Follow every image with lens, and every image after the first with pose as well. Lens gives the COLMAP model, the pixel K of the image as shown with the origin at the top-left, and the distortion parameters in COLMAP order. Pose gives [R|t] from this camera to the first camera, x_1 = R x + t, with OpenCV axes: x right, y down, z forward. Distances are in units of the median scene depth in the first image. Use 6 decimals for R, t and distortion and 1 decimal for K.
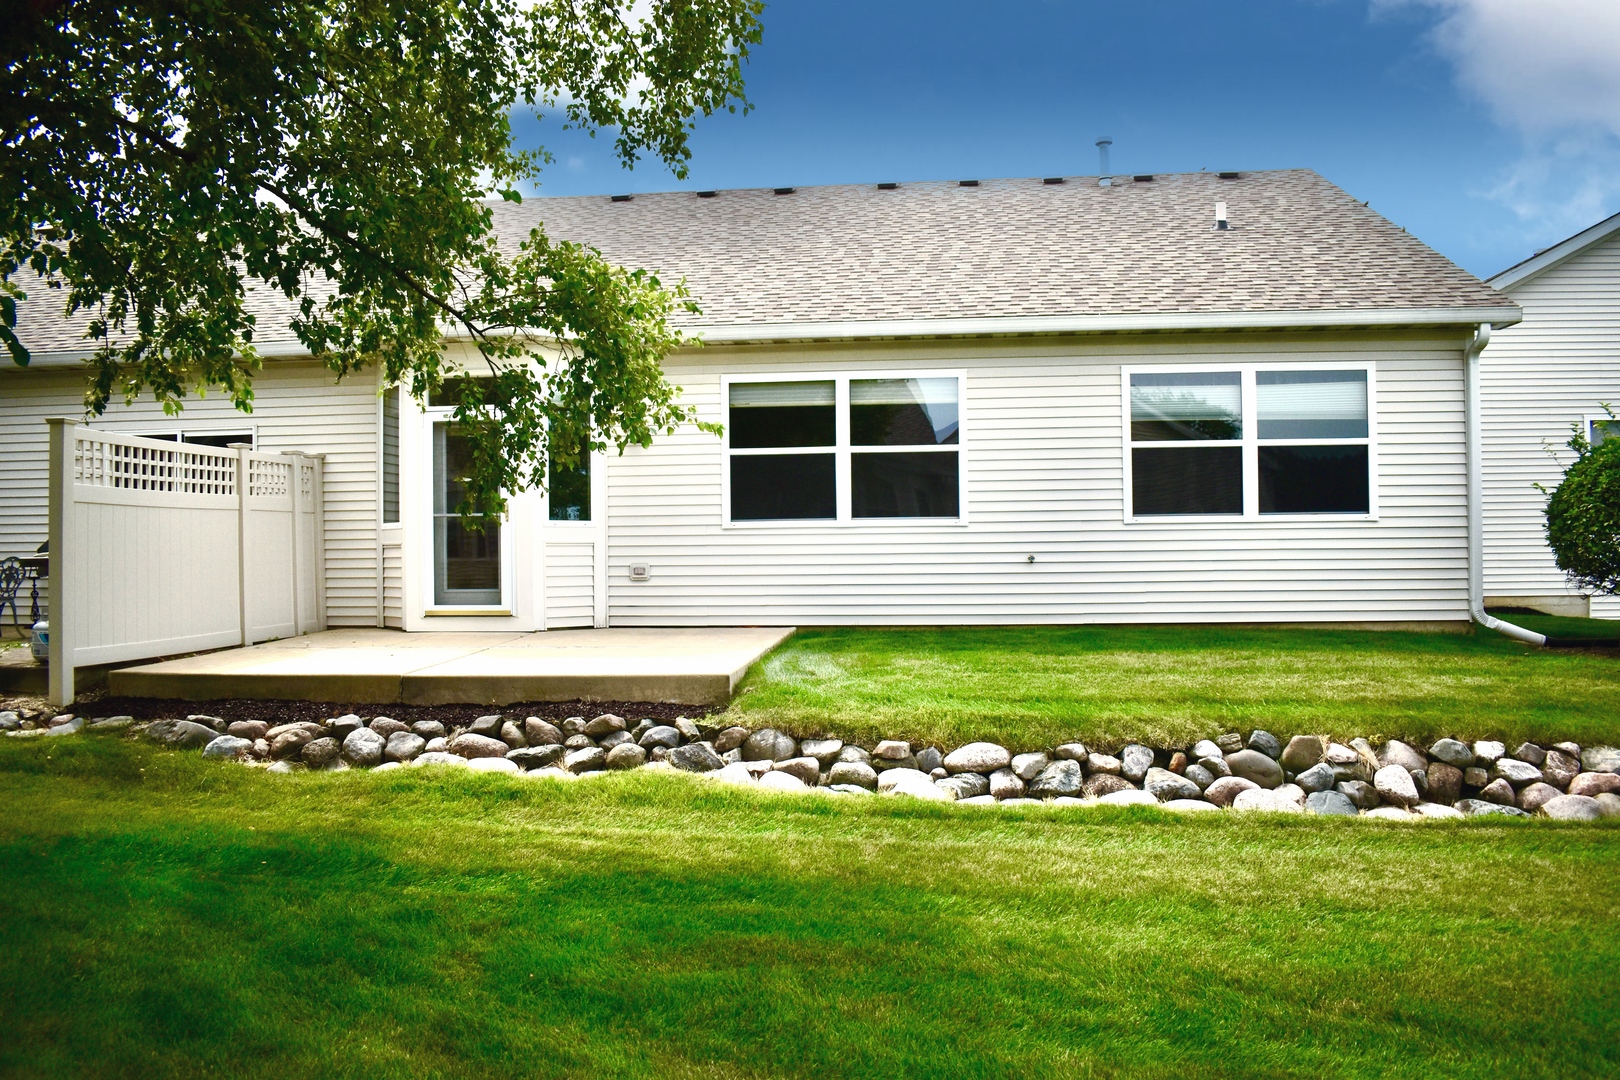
lens RADIAL K [[1251.3, 0, 810.0], [0, 1251.3, 540.0], [0, 0, 1]] dist [-0.010599, -0.008706]
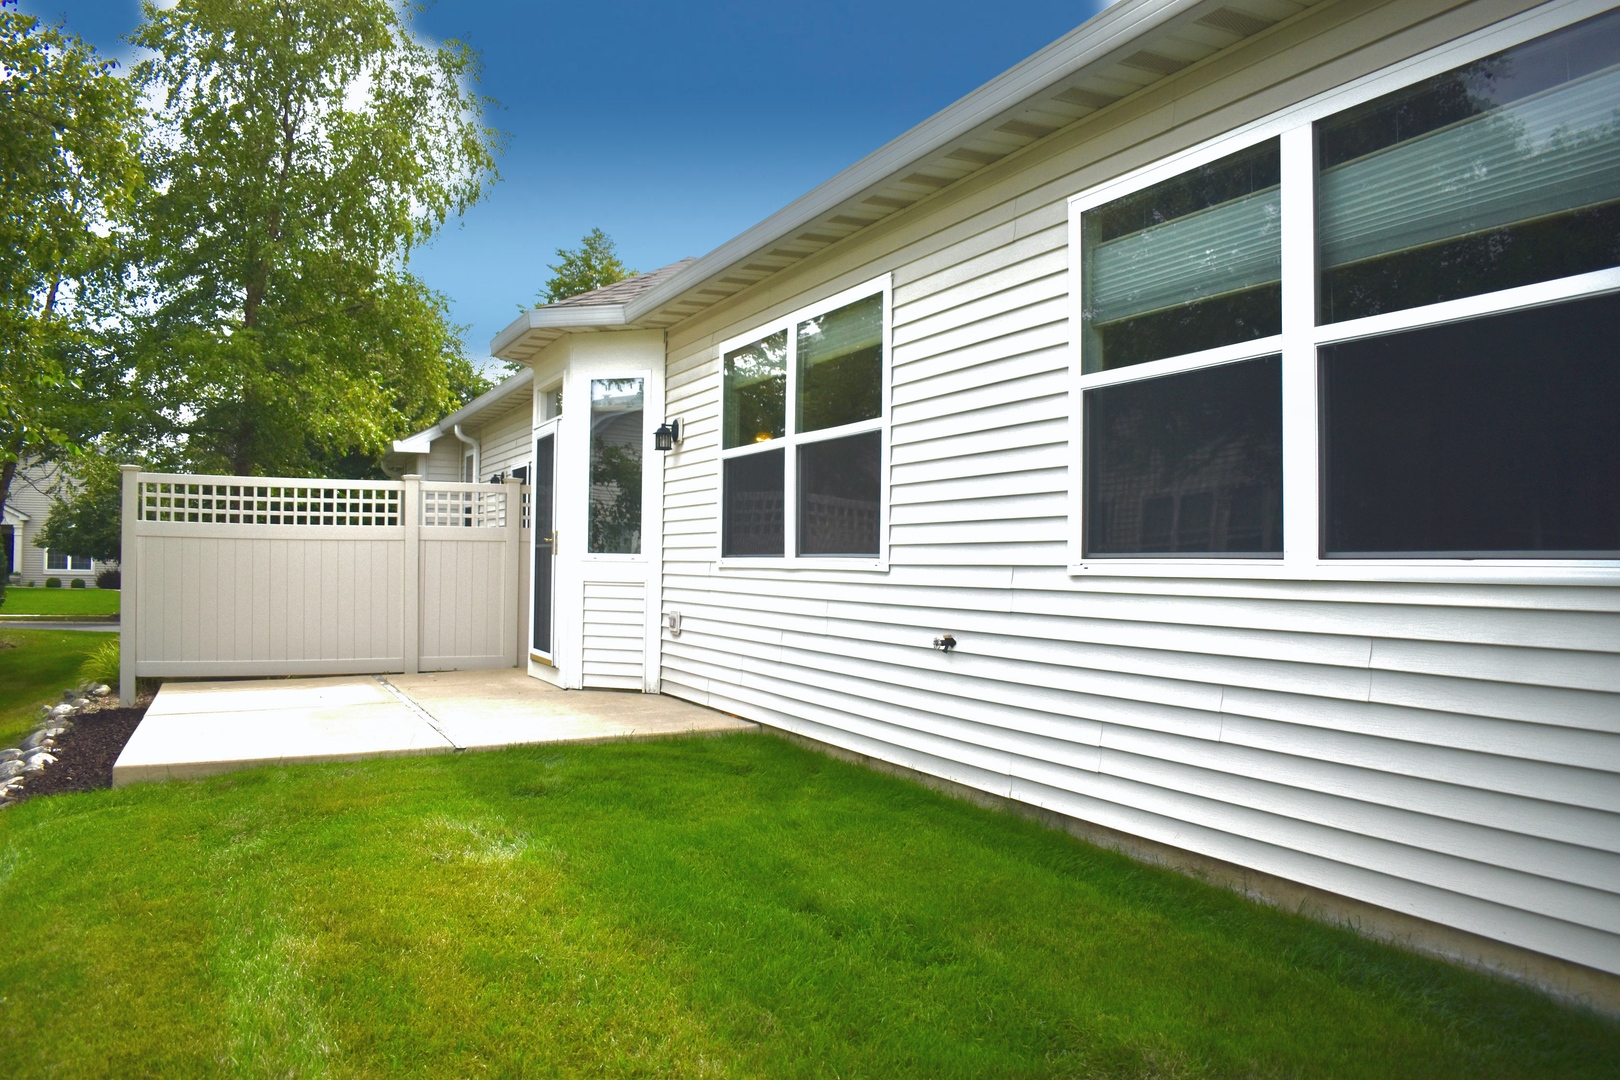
lens RADIAL K [[1251.3, 0, 810.0], [0, 1251.3, 540.0], [0, 0, 1]] dist [-0.010599, -0.008706]
pose [[0.515807, 0.001786, -0.856703, 0.557139], [-0.017827, 0.999804, -0.008650, -0.019748], [0.856519, 0.019734, 0.515737, 0.708671]]
